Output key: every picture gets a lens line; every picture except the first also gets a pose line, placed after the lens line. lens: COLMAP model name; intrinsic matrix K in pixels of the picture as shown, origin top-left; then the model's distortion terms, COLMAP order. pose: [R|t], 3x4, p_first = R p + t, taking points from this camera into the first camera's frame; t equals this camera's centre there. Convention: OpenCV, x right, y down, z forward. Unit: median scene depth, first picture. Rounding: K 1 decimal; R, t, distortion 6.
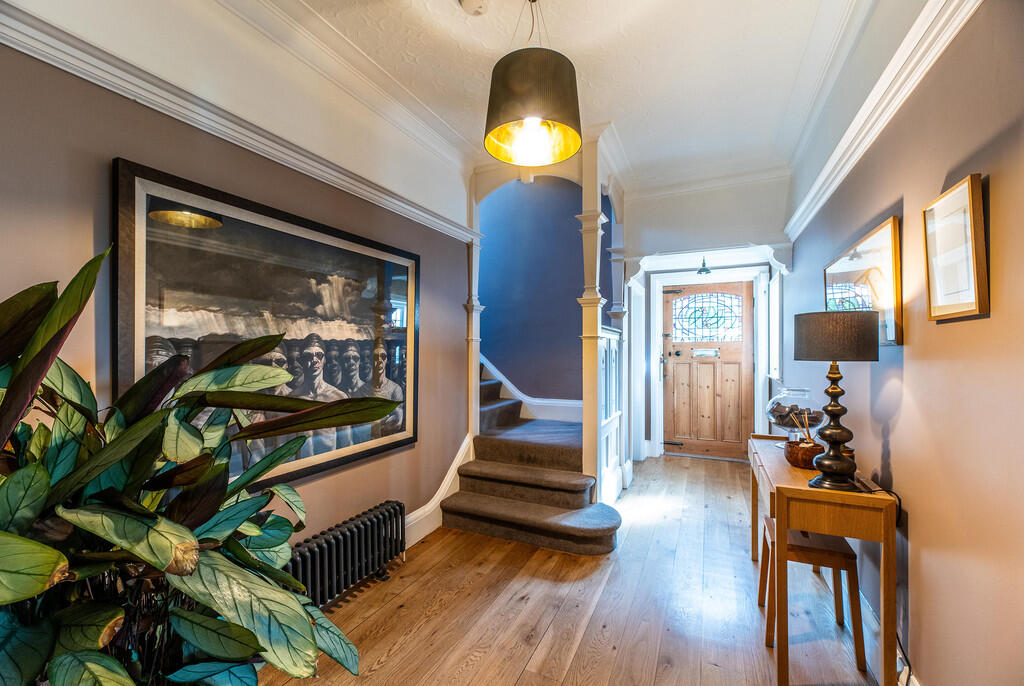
lens RADIAL K [[420.7, 0, 513.6], [0, 420.7, 349.6], [0, 0, 1]] dist [-0.000085, 0.000019]
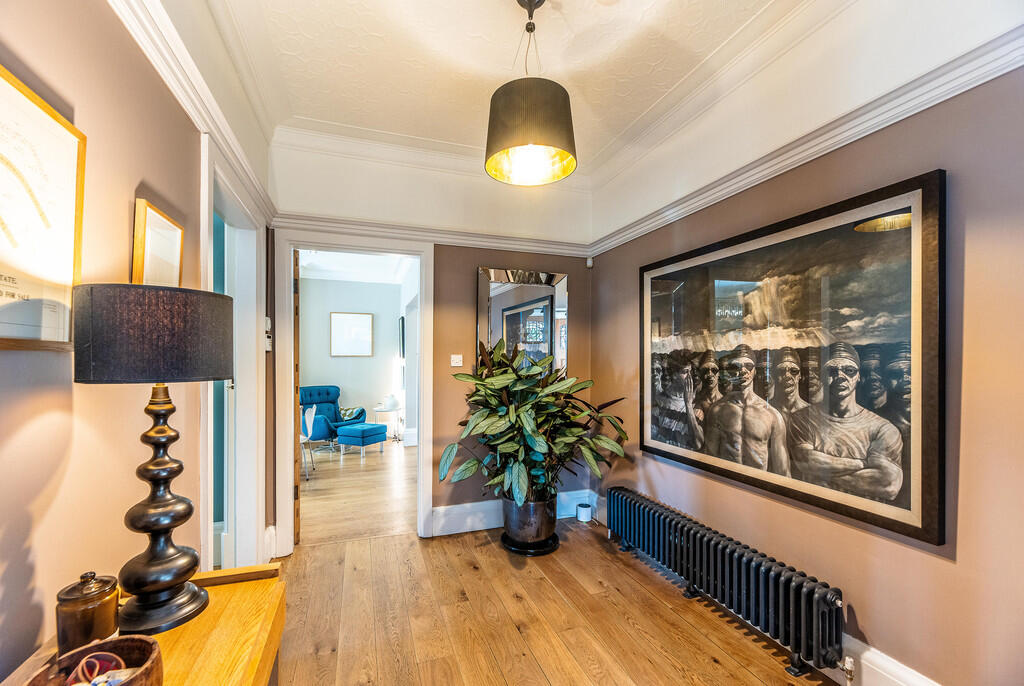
lens RADIAL K [[420.7, 0, 512.9], [0, 420.7, 357.3], [0, 0, 1]] dist [-0.000085, 0.000019]
pose [[-0.707867, -0.002669, -0.706340, 0.595438], [0.000647, 0.999990, -0.004427, -0.002483], [0.706345, -0.003590, -0.707858, 1.246350]]
